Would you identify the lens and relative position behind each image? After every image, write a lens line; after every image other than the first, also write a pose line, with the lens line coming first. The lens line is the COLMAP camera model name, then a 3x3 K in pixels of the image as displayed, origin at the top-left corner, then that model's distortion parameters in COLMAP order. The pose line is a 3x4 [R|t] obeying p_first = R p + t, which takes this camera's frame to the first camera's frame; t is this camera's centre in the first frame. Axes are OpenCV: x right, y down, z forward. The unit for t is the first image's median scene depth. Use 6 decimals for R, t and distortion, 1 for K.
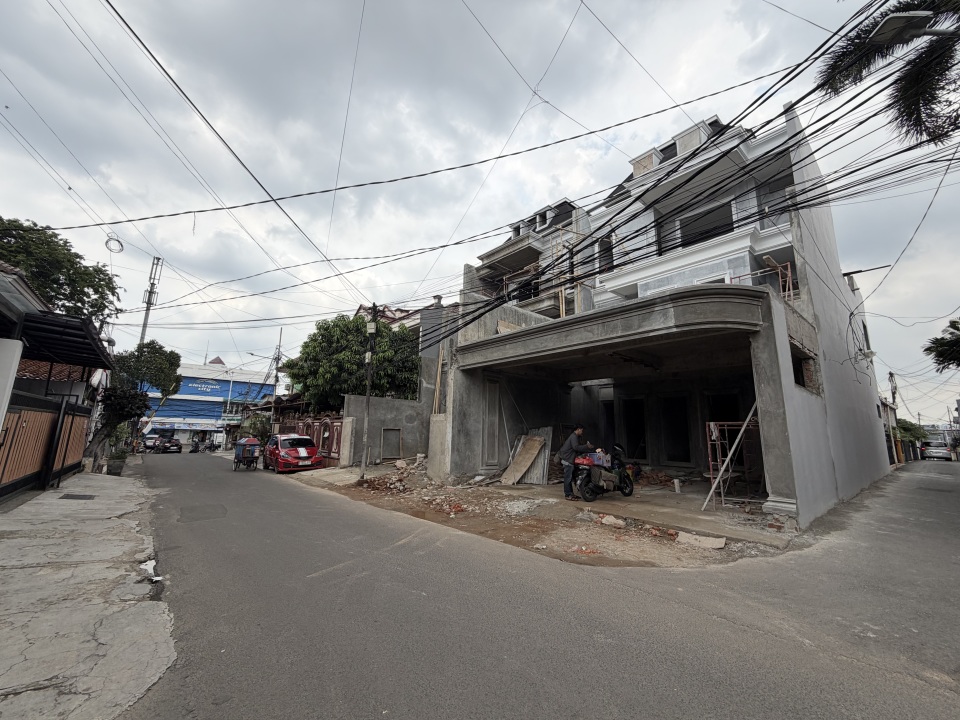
lens RADIAL K [[384.1, 0, 476.4], [0, 384.1, 362.3], [0, 0, 1]] dist [0.003176, -0.000387]
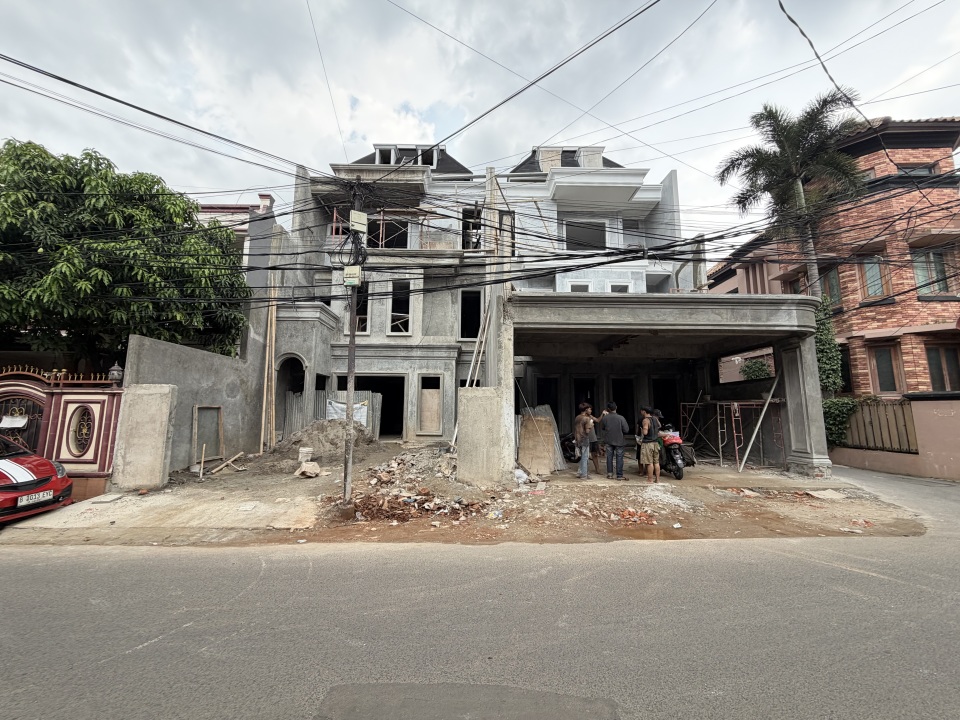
lens RADIAL K [[384.1, 0, 477.9], [0, 384.1, 359.7], [0, 0, 1]] dist [0.003176, -0.000387]
pose [[0.640558, 0.085869, 0.763094, -0.424758], [-0.132331, 0.991206, -0.000457, 0.059573], [-0.756422, -0.100688, 0.646288, 0.387745]]
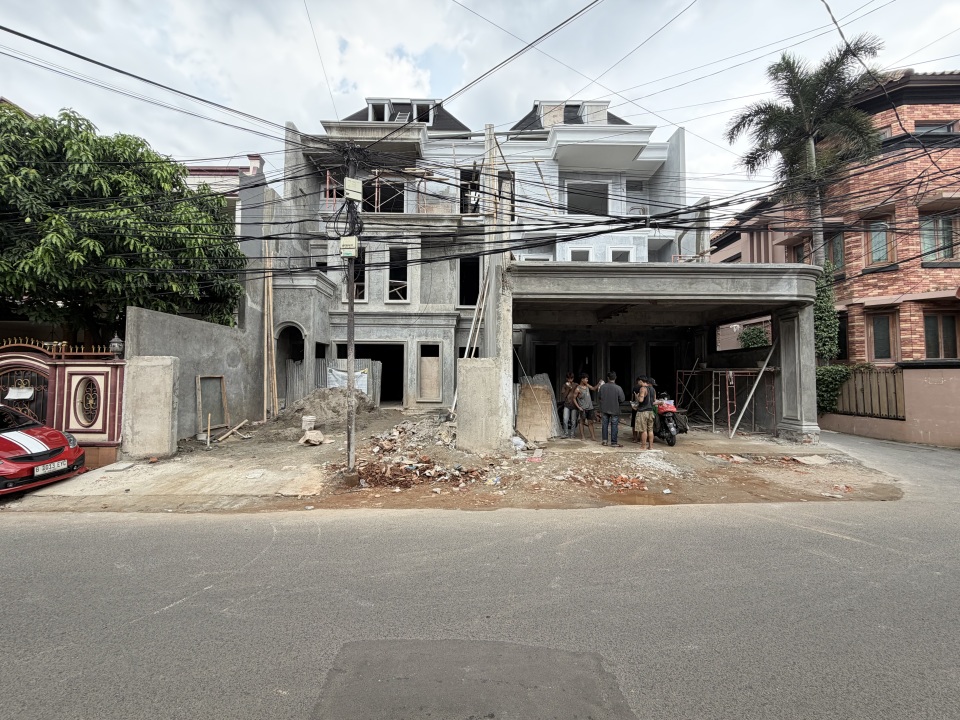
lens RADIAL K [[384.1, 0, 477.9], [0, 384.1, 359.9], [0, 0, 1]] dist [0.003176, -0.000387]
pose [[0.638790, 0.011955, 0.769288, -0.427666], [-0.130230, 0.987131, 0.092798, 0.050798], [-0.758279, -0.159463, 0.632127, 0.386360]]
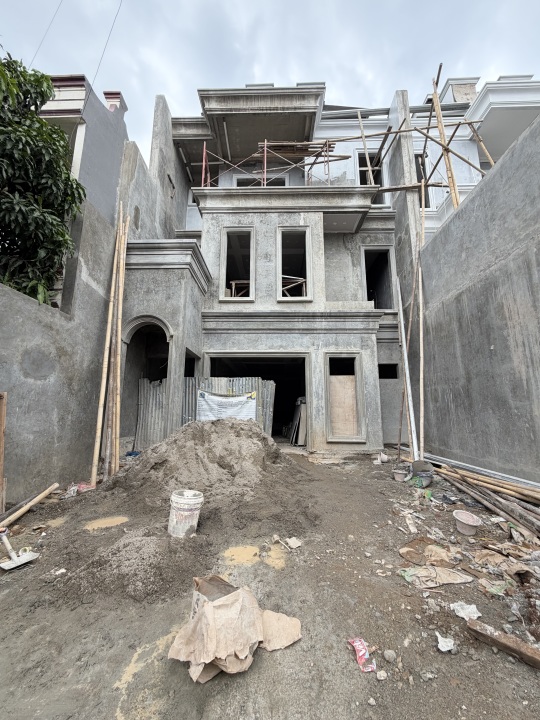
lens RADIAL K [[288.1, 0, 270.6], [0, 288.1, 358.9], [0, 0, 1]] dist [0.003176, -0.000387]
pose [[0.667078, 0.114110, 0.736197, -0.241714], [-0.124268, 0.991399, -0.041066, 0.145247], [-0.734550, -0.064091, 0.675521, 0.793783]]
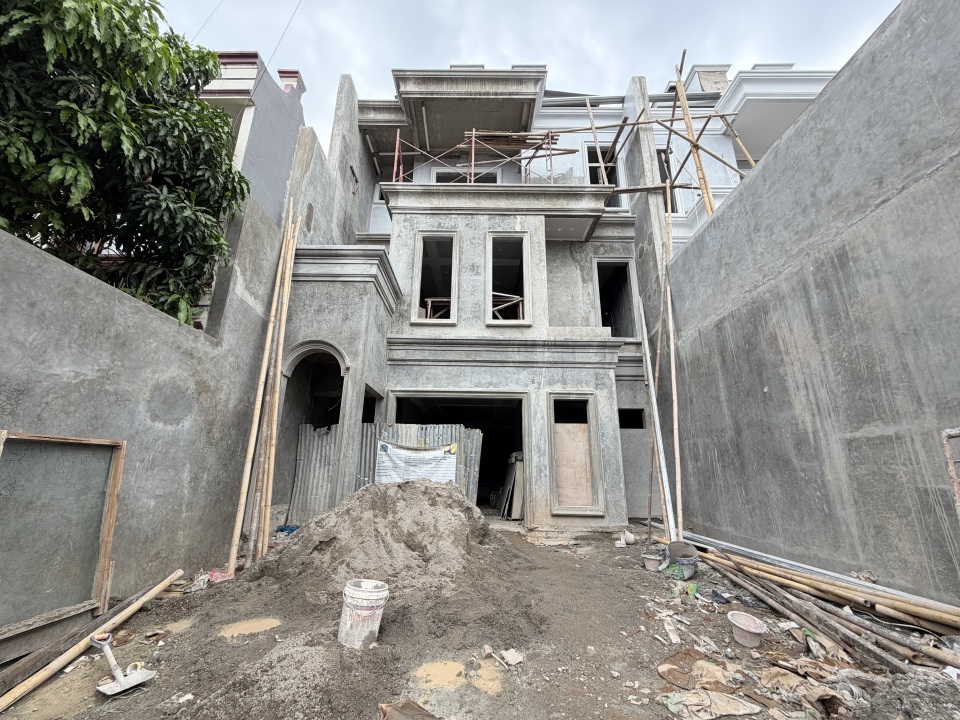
lens RADIAL K [[384.1, 0, 479.0], [0, 384.1, 361.0], [0, 0, 1]] dist [0.003176, -0.000387]
pose [[0.652930, 0.197638, 0.731178, -0.249179], [-0.137358, 0.980246, -0.142303, 0.145651], [-0.744859, -0.007519, 0.667179, 0.793773]]
